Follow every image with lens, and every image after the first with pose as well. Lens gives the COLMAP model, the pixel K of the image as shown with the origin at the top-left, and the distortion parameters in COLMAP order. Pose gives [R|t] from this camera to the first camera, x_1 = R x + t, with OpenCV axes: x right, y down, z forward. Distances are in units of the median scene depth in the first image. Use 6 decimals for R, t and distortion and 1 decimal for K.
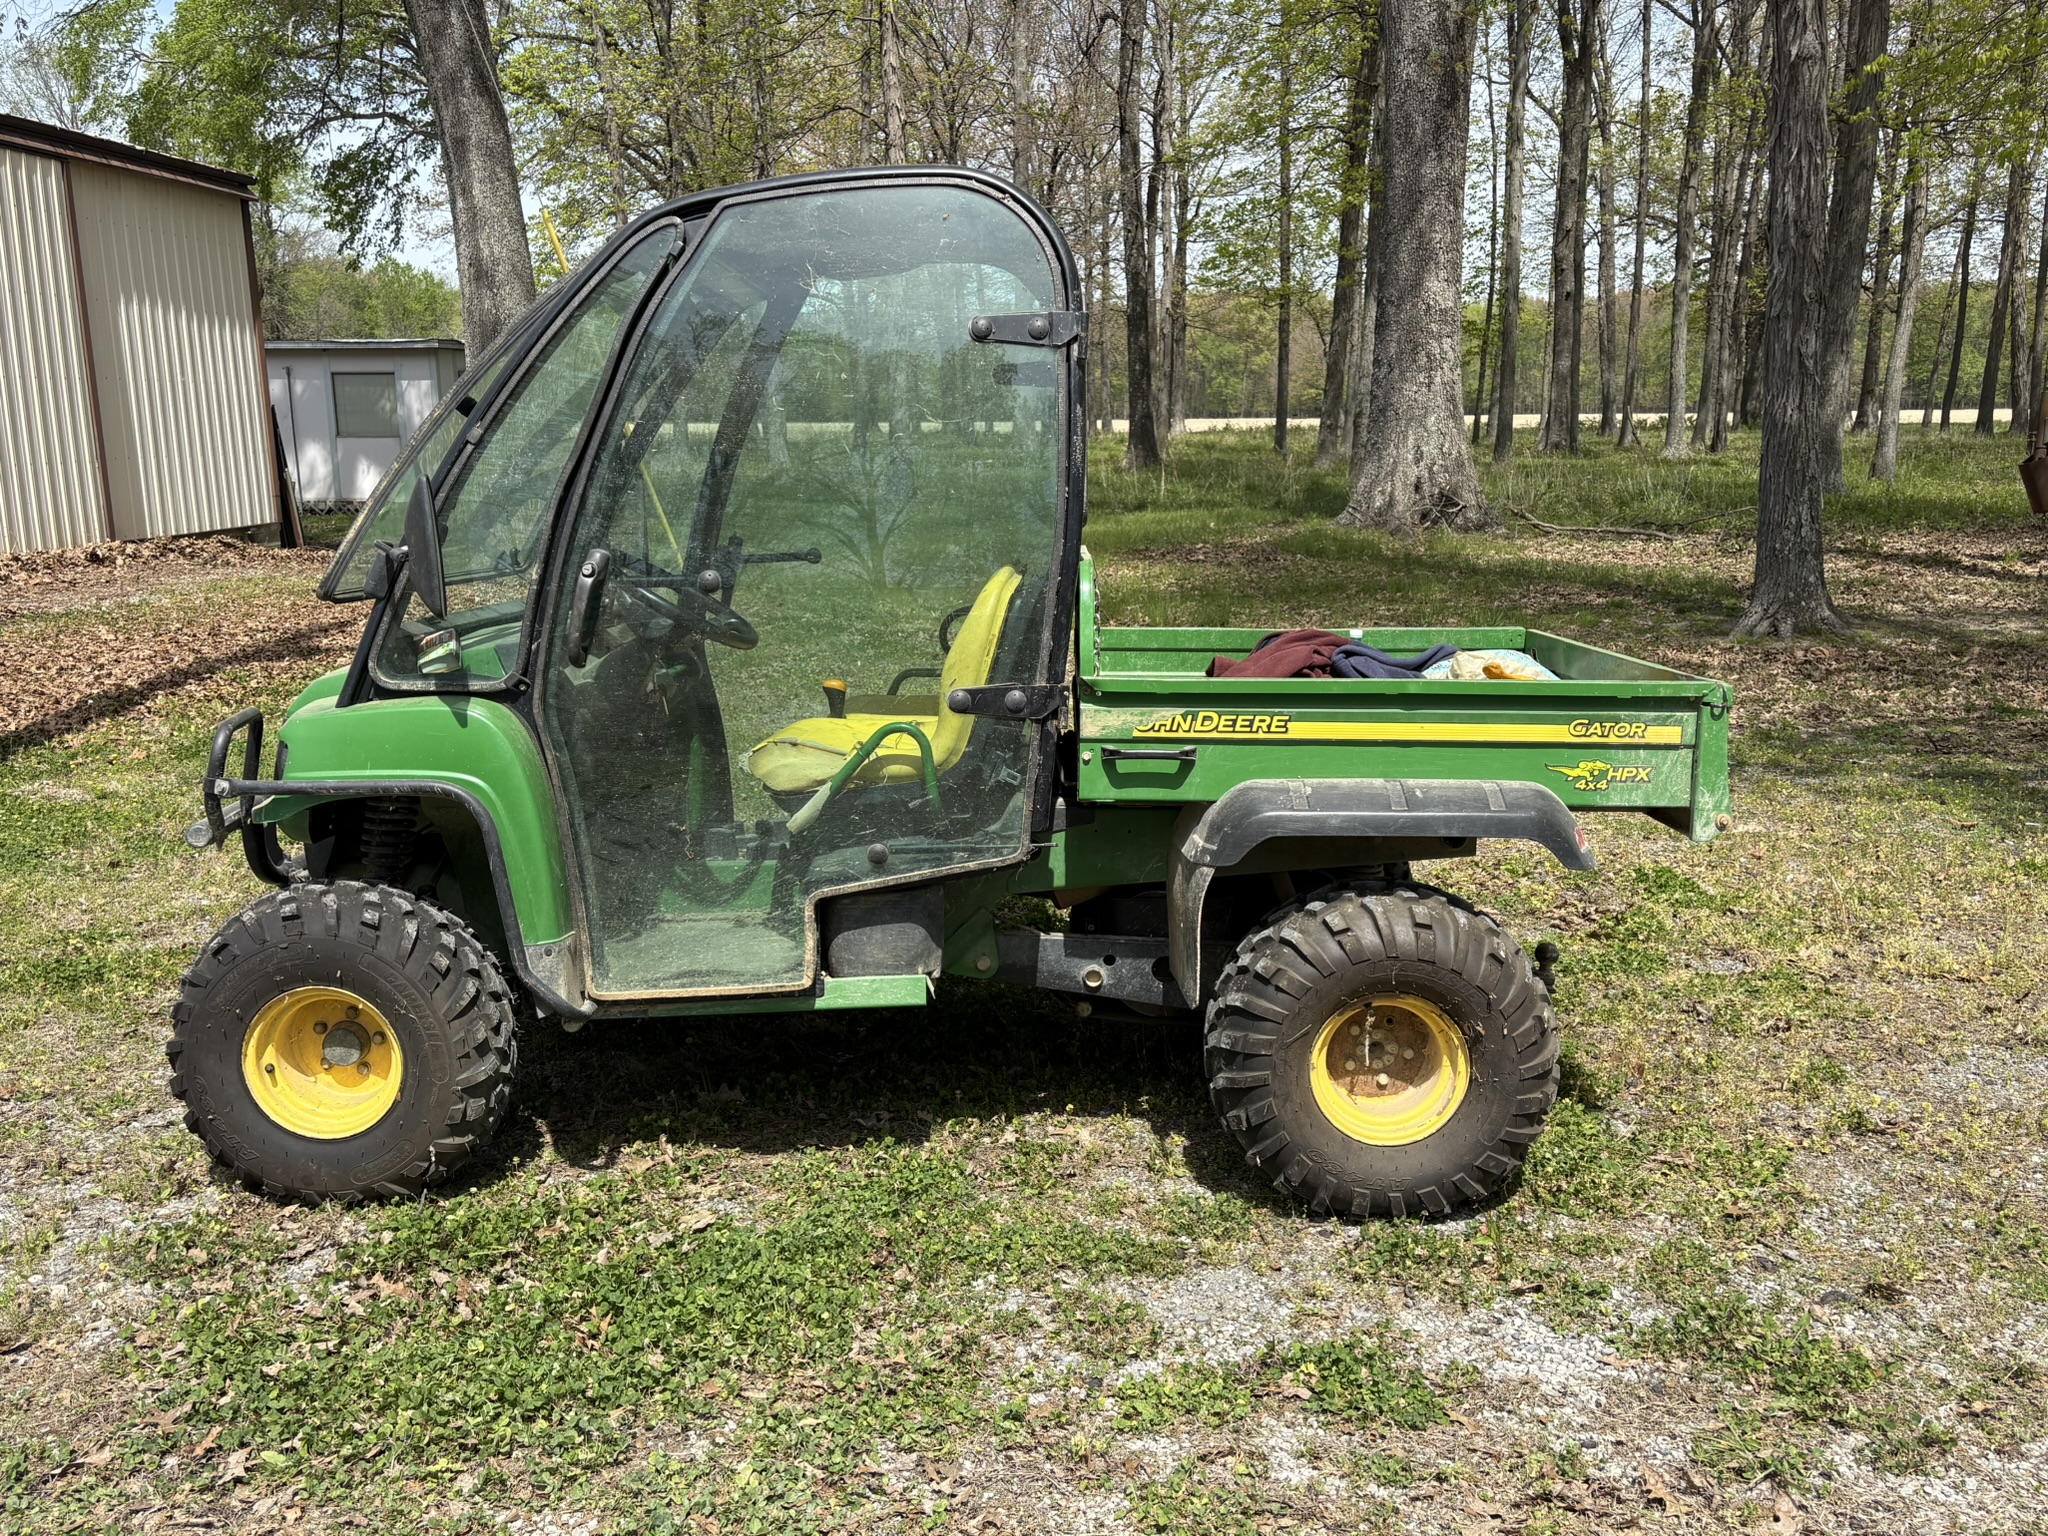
lens RADIAL K [[1721.0, 0, 1029.1], [0, 1721.0, 753.6], [0, 0, 1]] dist [0.038084, -0.002075]
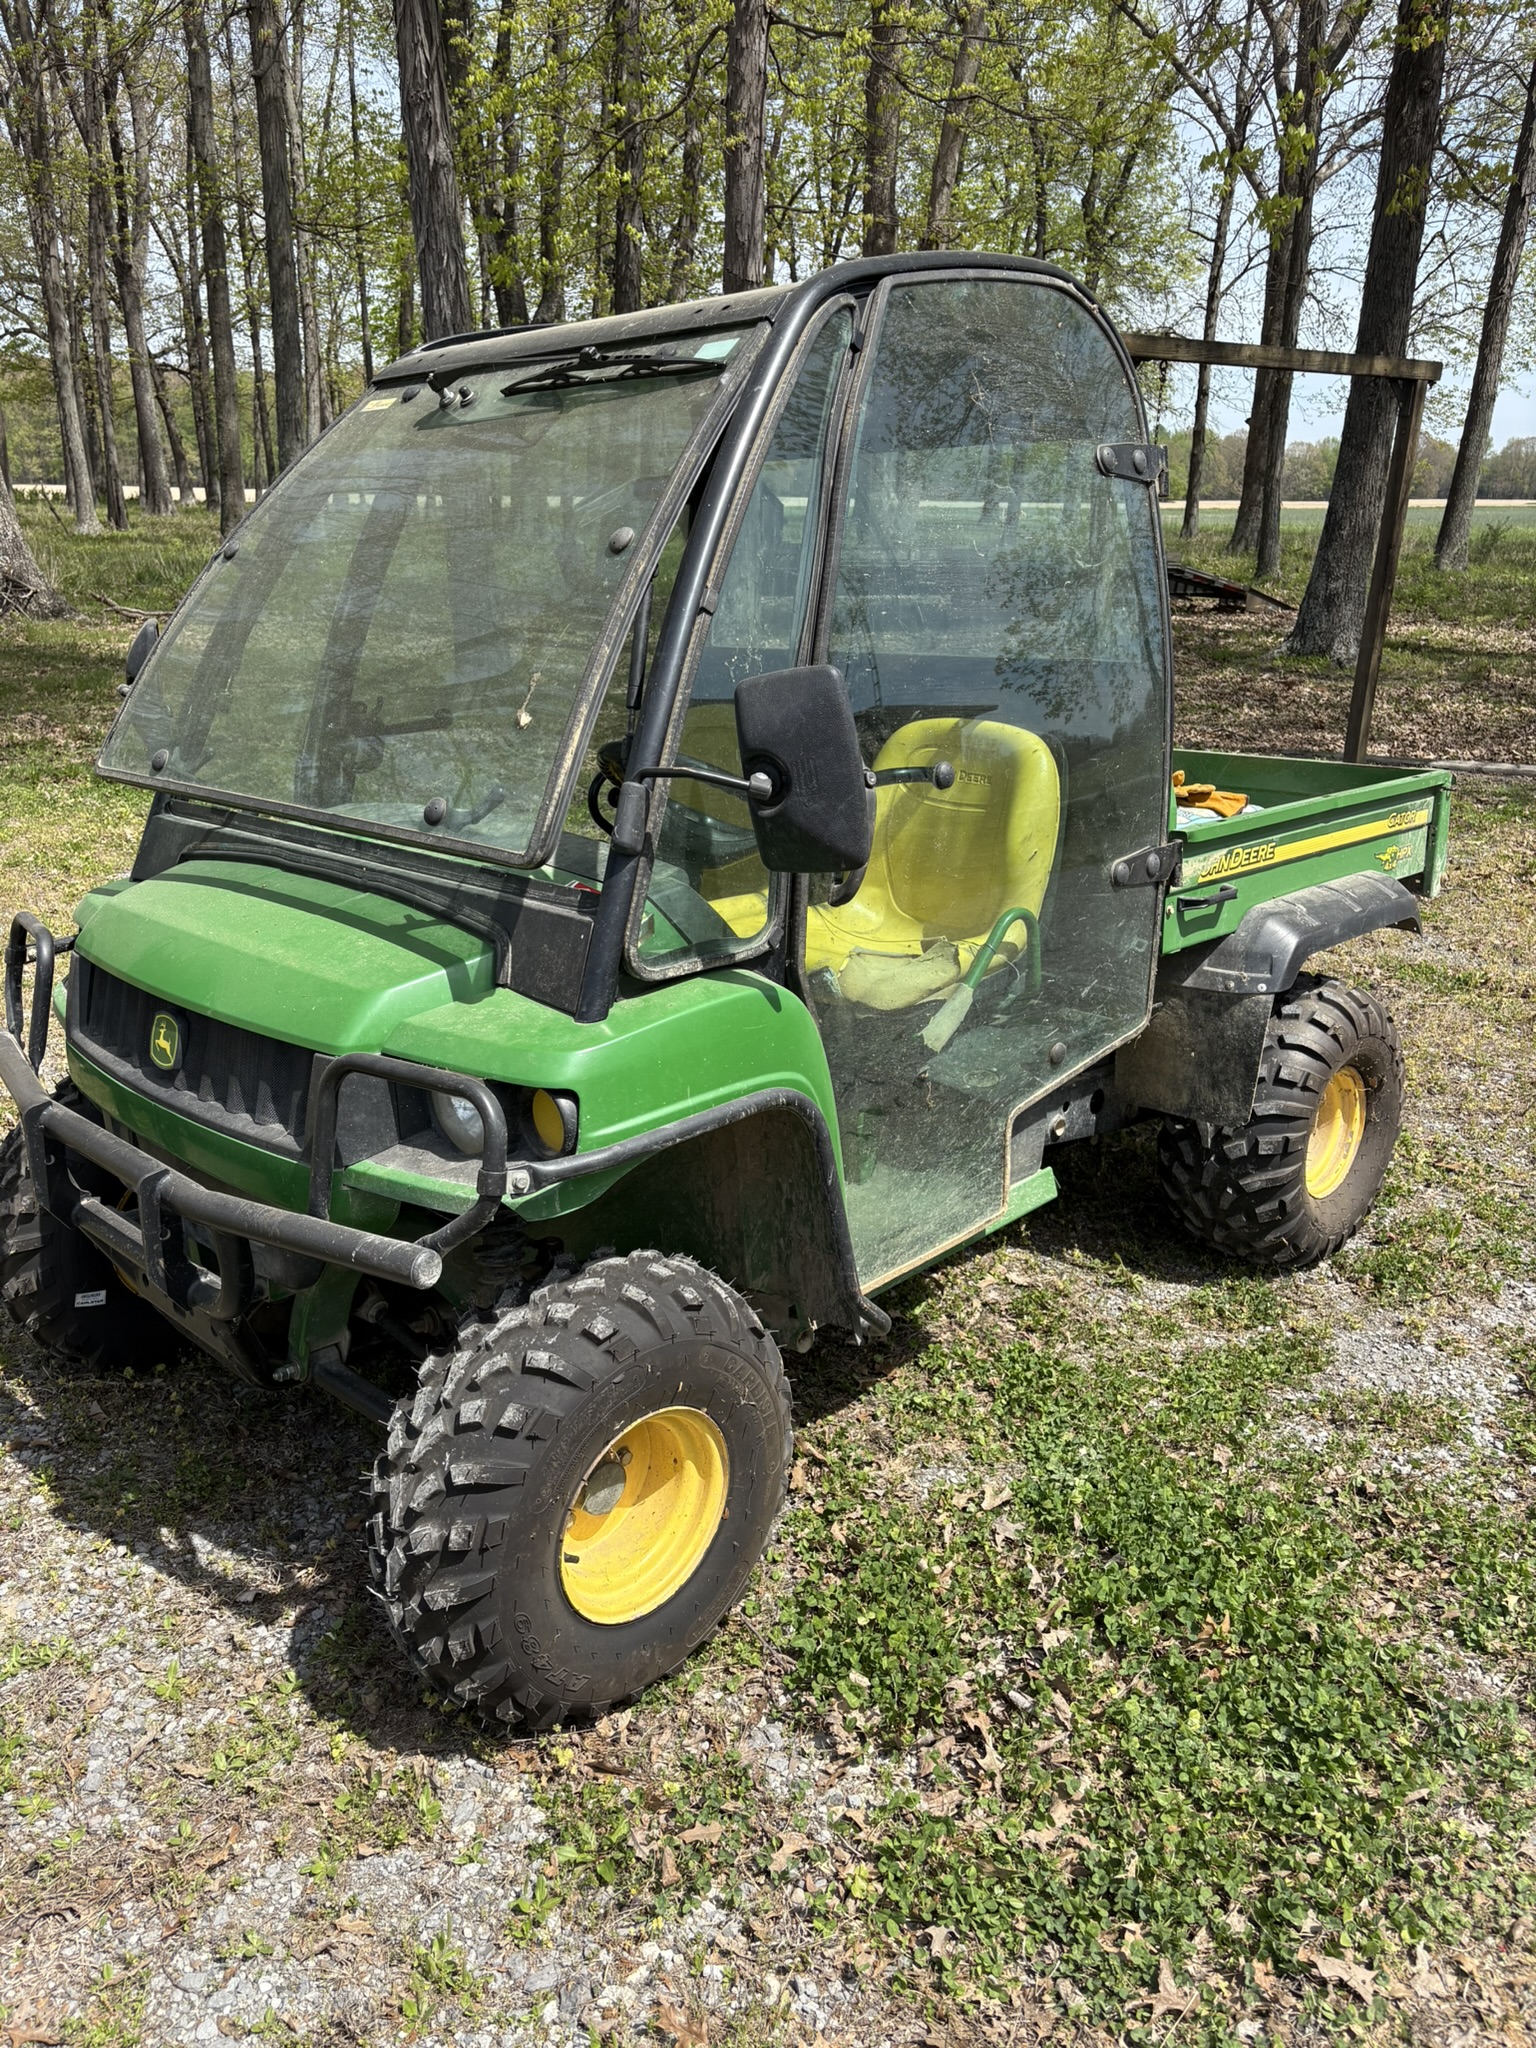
lens RADIAL K [[1578.5, 0, 768.4], [0, 1578.5, 1042.3], [0, 0, 1]] dist [0.006814, 0.002275]
pose [[0.685997, -0.222671, 0.692695, -0.779218], [0.119828, 0.973596, 0.194298, -0.130202], [-0.717670, -0.050284, 0.694566, 0.527137]]
